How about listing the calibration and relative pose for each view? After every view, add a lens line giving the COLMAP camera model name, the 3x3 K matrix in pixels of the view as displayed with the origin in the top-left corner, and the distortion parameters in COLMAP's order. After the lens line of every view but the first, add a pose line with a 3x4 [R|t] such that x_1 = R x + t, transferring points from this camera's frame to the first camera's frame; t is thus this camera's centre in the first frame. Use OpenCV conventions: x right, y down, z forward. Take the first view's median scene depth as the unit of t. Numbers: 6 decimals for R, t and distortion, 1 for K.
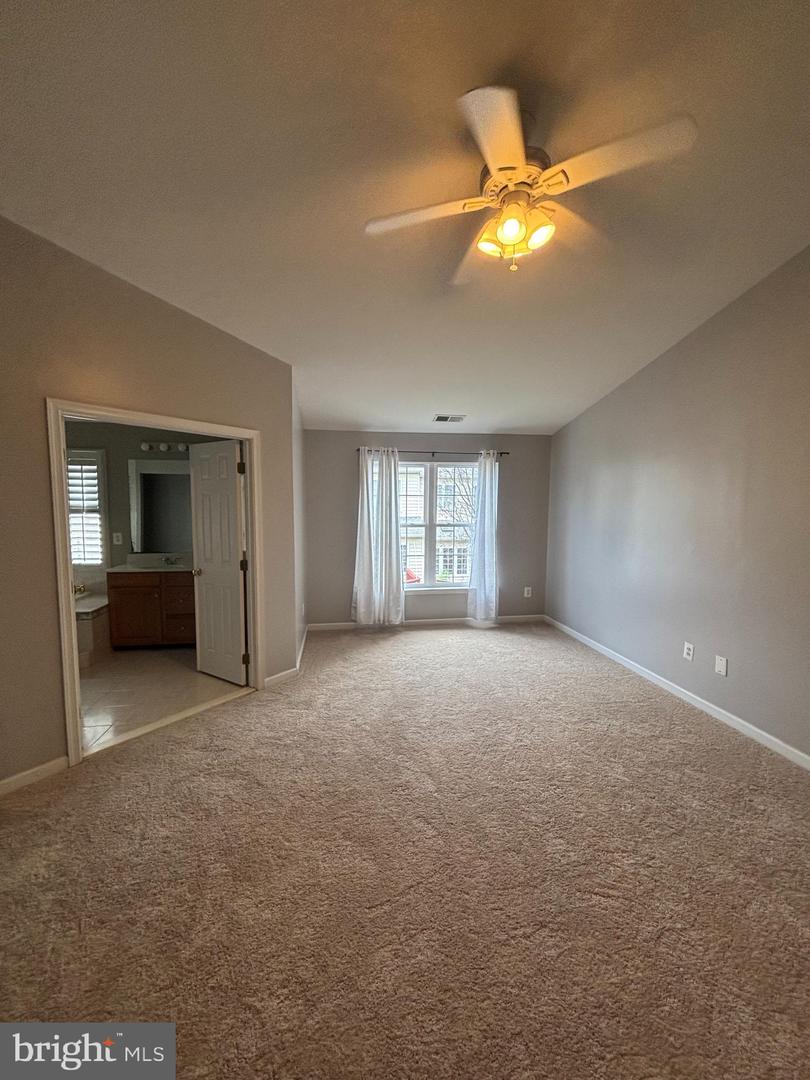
lens RADIAL K [[435.1, 0, 403.6], [0, 435.1, 537.7], [0, 0, 1]] dist [0.002183, -0.000292]
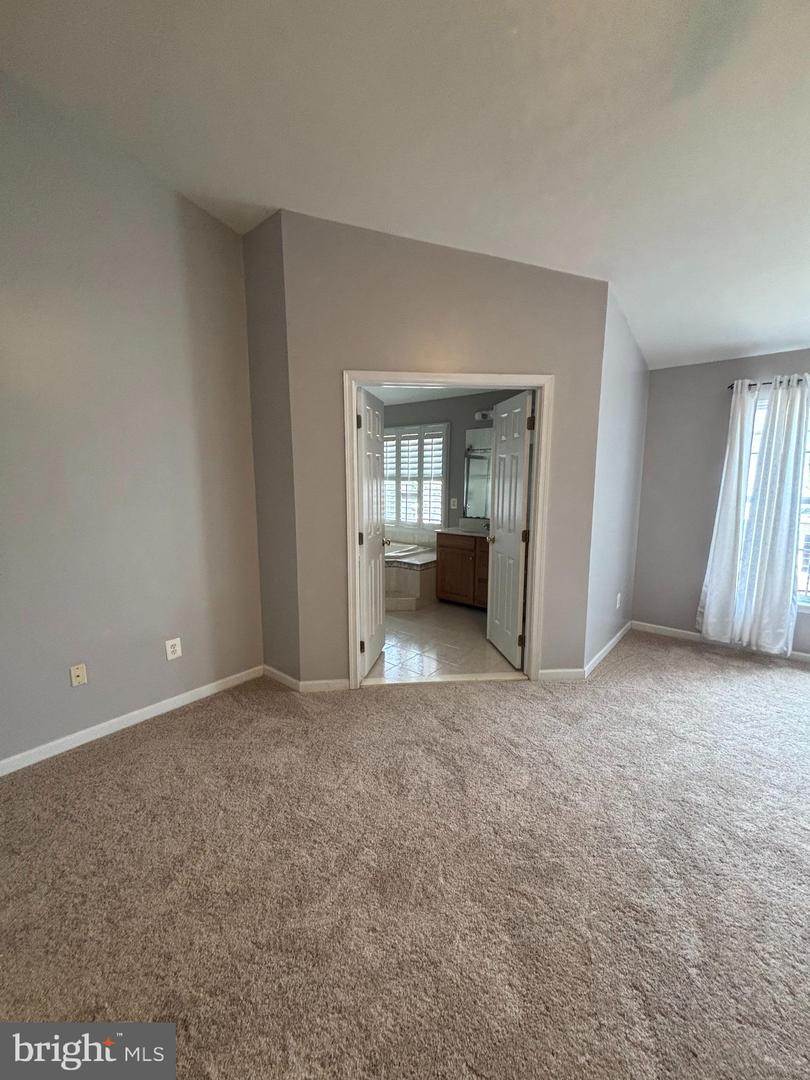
lens RADIAL K [[435.1, 0, 405.7], [0, 435.1, 540.6], [0, 0, 1]] dist [0.002183, -0.000292]
pose [[0.666756, 0.102204, -0.738235, 0.116219], [-0.056216, 0.994627, 0.086928, 0.009063], [0.743153, -0.016459, 0.668919, 0.230684]]
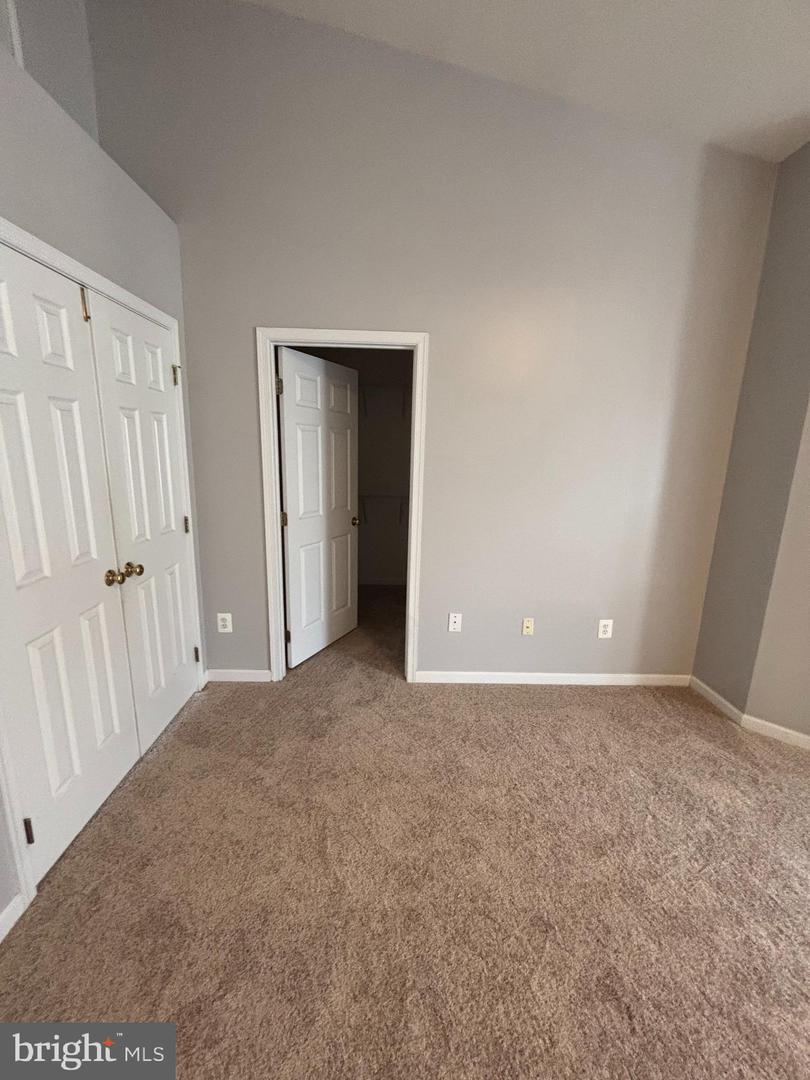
lens RADIAL K [[435.1, 0, 404.4], [0, 435.1, 543.5], [0, 0, 1]] dist [0.002183, -0.000292]
pose [[-0.128439, 0.195342, -0.972288, 0.075320], [-0.102136, 0.972590, 0.208895, 0.012314], [0.986444, 0.126136, -0.104967, 0.146217]]
